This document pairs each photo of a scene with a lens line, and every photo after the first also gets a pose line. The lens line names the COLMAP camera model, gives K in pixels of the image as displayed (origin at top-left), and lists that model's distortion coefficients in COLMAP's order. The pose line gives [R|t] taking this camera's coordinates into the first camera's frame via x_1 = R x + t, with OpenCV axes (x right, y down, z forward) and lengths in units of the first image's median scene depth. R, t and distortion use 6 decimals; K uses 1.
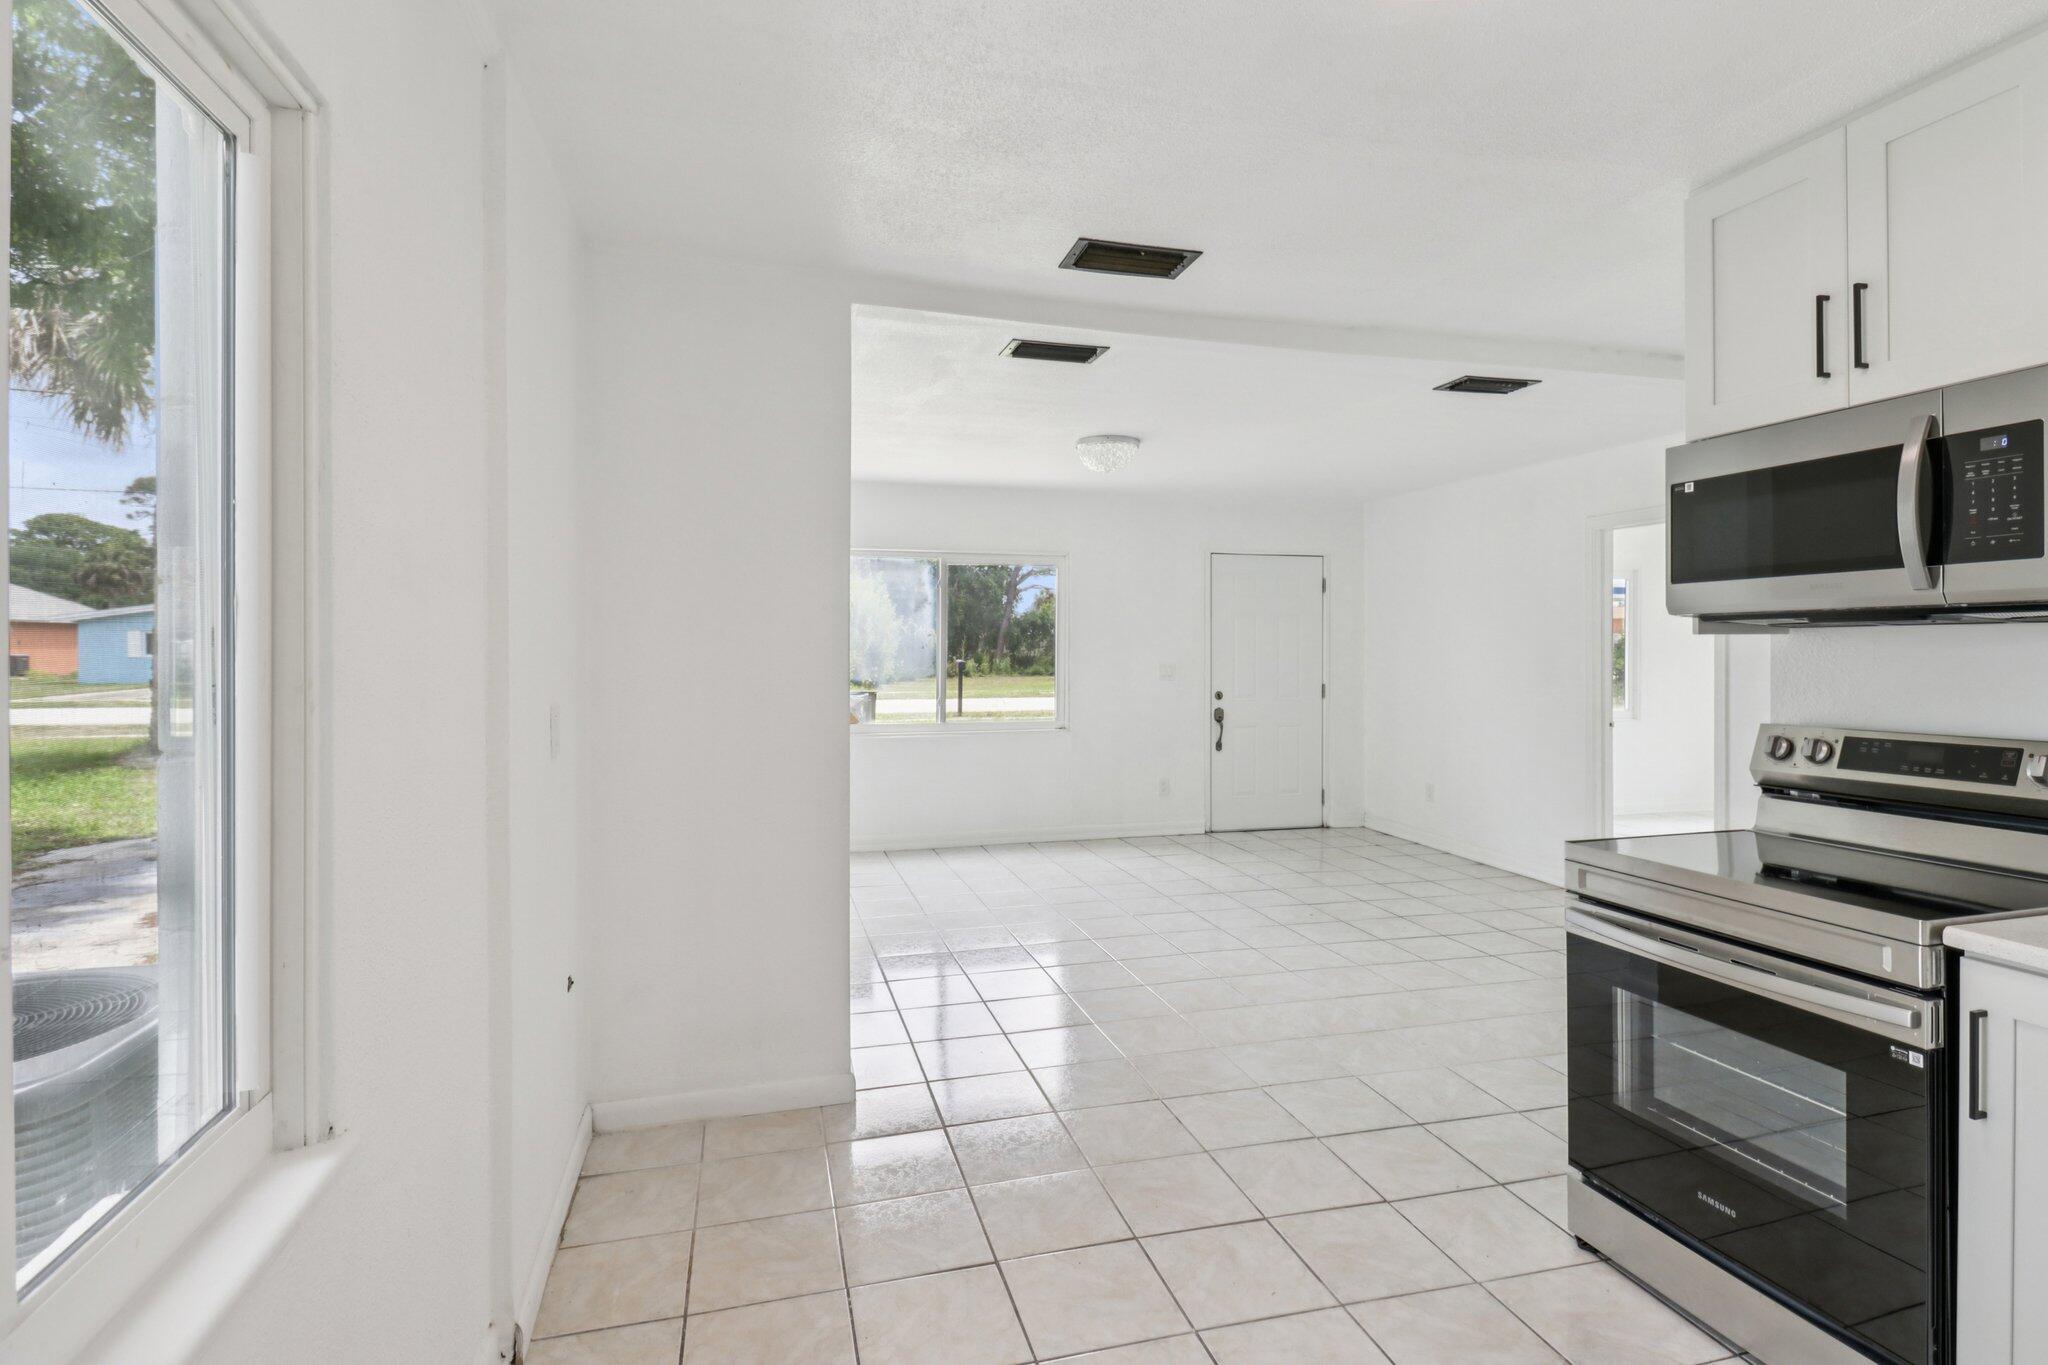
lens RADIAL K [[1033.0, 0, 1024.8], [0, 1033.0, 652.2], [0, 0, 1]] dist [0.023142, -0.000205]
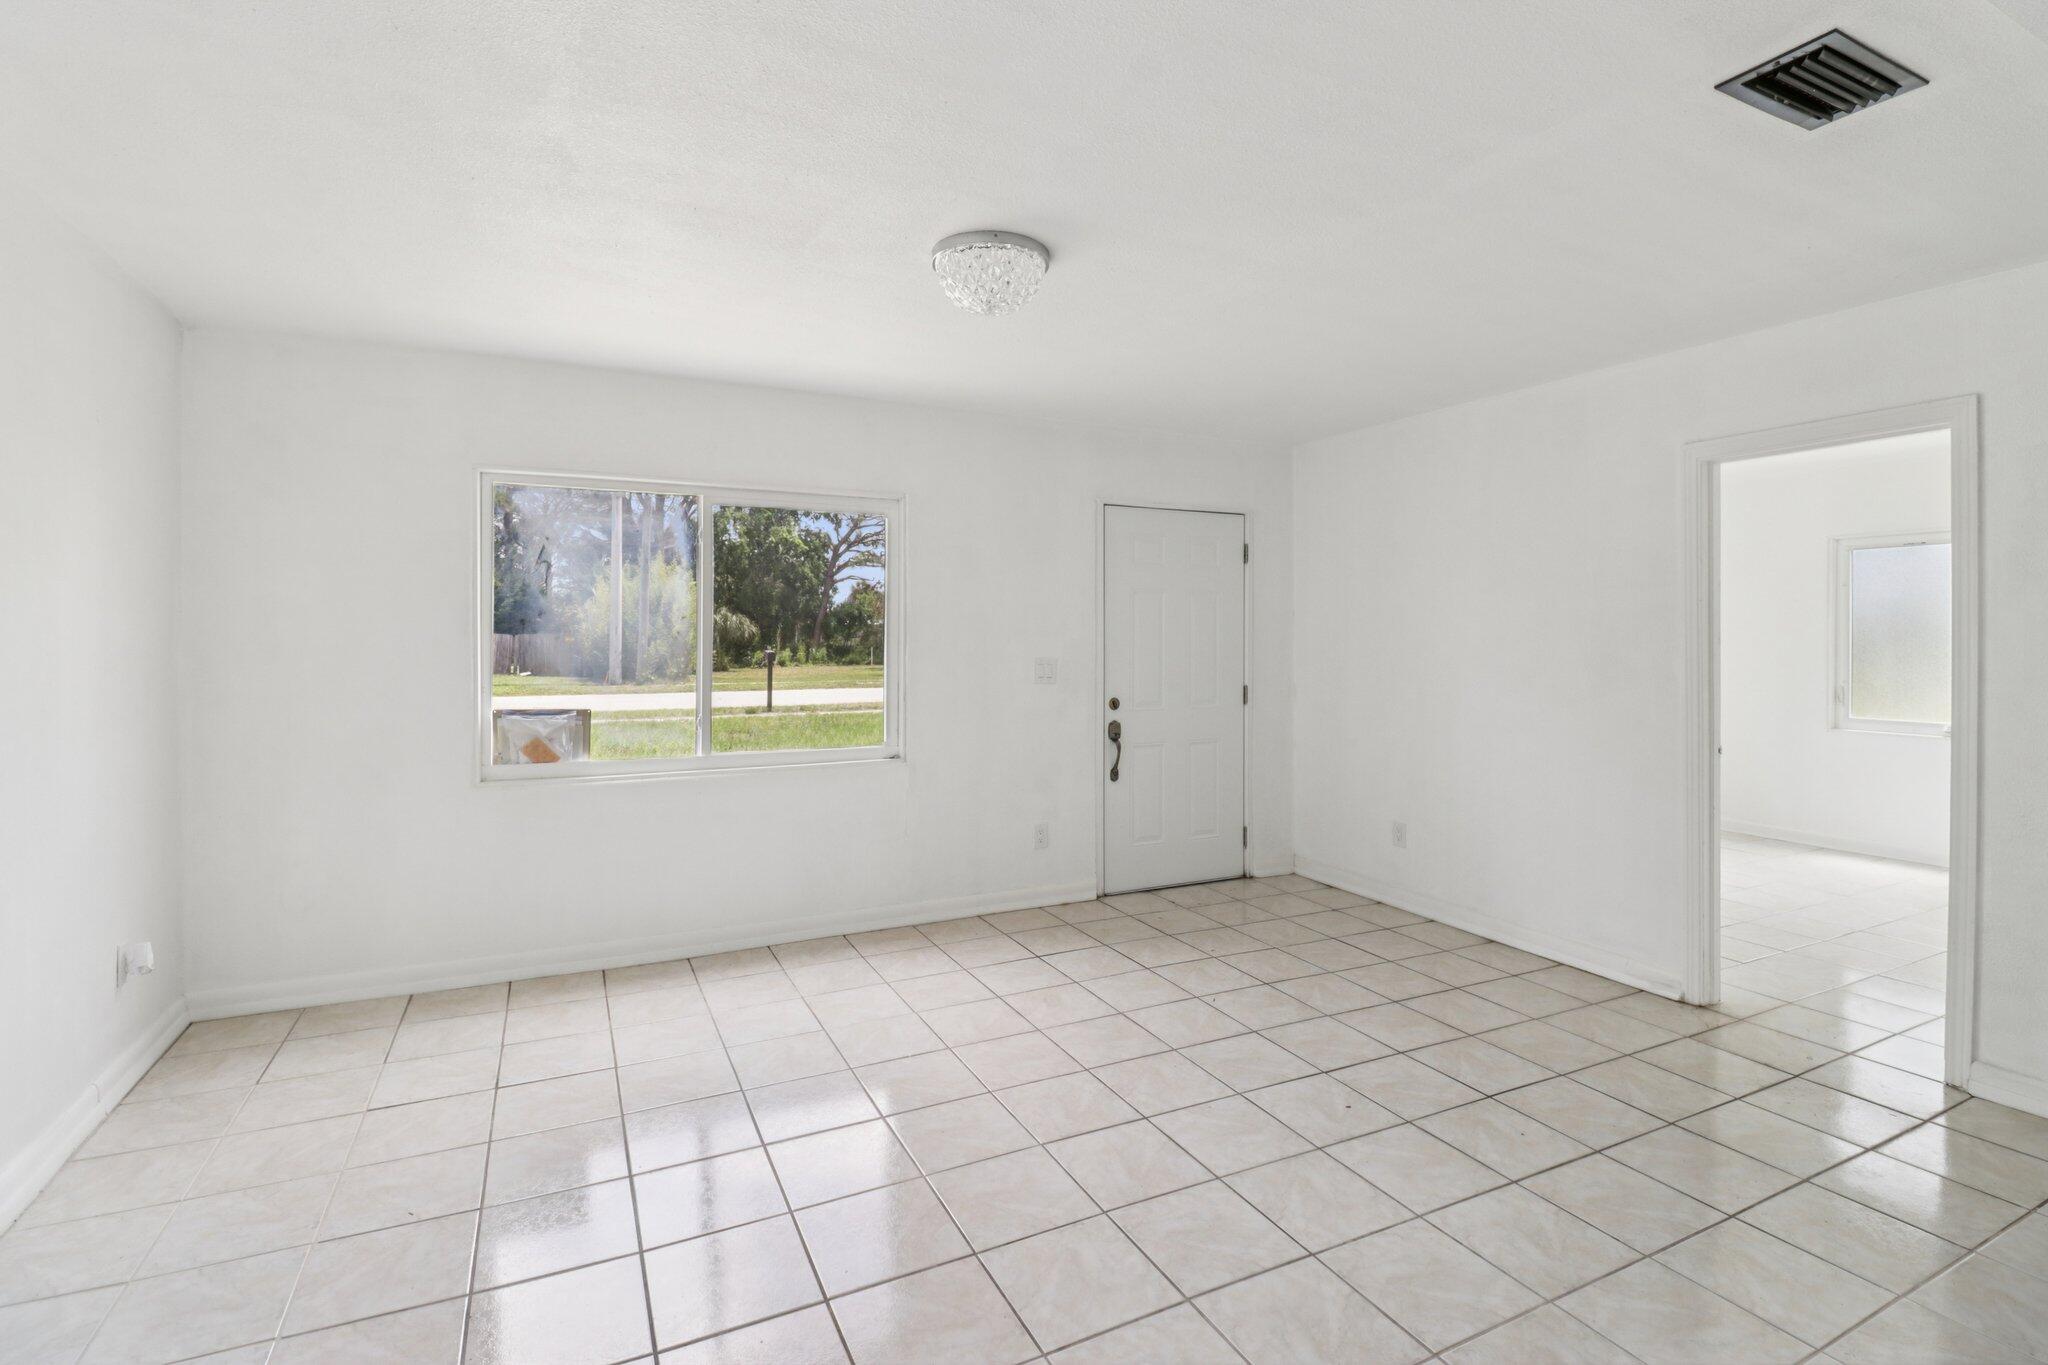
lens RADIAL K [[957.2, 0, 1025.0], [0, 957.2, 643.4], [0, 0, 1]] dist [0.012016, -0.023378]
pose [[0.982188, -0.001192, 0.187897, 0.002514], [0.000809, 0.999997, 0.002116, -0.001137], [-0.187899, -0.001926, 0.982186, 0.325422]]
